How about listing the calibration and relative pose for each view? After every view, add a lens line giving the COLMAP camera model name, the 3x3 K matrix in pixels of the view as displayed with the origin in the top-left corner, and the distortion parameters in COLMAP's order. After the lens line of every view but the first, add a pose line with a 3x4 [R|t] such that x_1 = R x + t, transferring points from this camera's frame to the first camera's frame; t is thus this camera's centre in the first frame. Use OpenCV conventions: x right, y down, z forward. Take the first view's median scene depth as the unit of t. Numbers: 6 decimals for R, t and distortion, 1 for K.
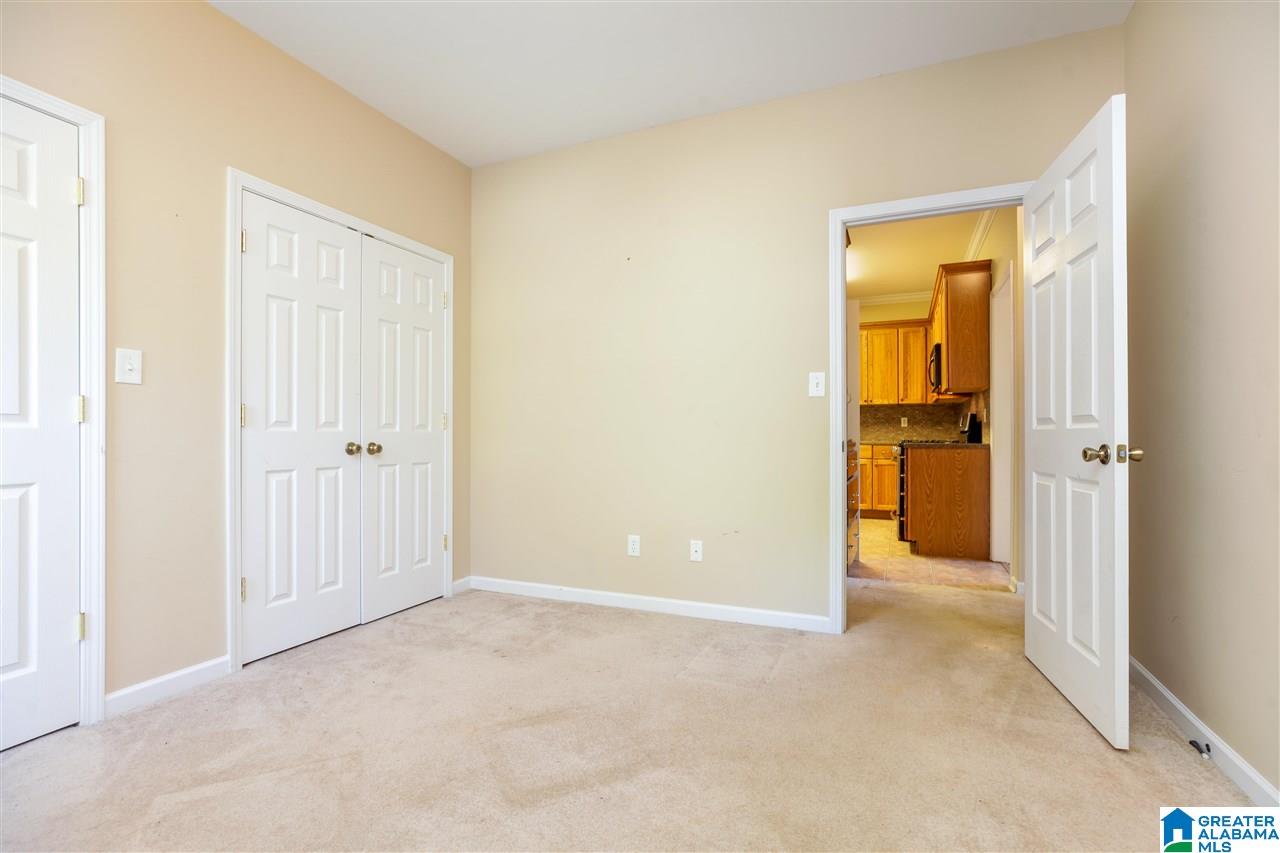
lens RADIAL K [[582.5, 0, 644.5], [0, 582.5, 431.6], [0, 0, 1]] dist [-0.000799, 0.000122]
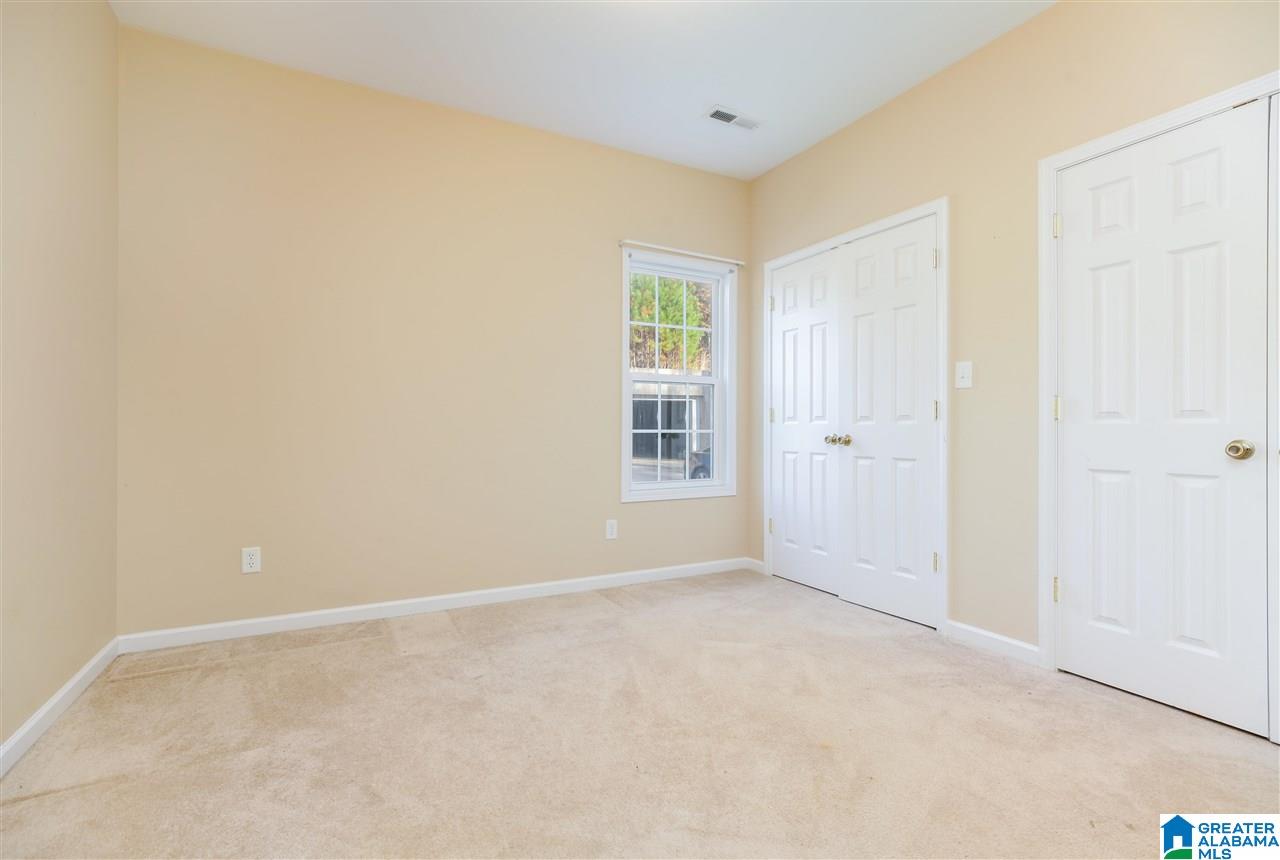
lens RADIAL K [[582.5, 0, 639.1], [0, 582.5, 424.4], [0, 0, 1]] dist [-0.000799, 0.000122]
pose [[-0.618812, -0.005194, -0.785522, 0.580765], [0.004703, 0.999936, -0.010317, 0.007079], [0.785525, -0.010079, -0.618748, 1.252075]]
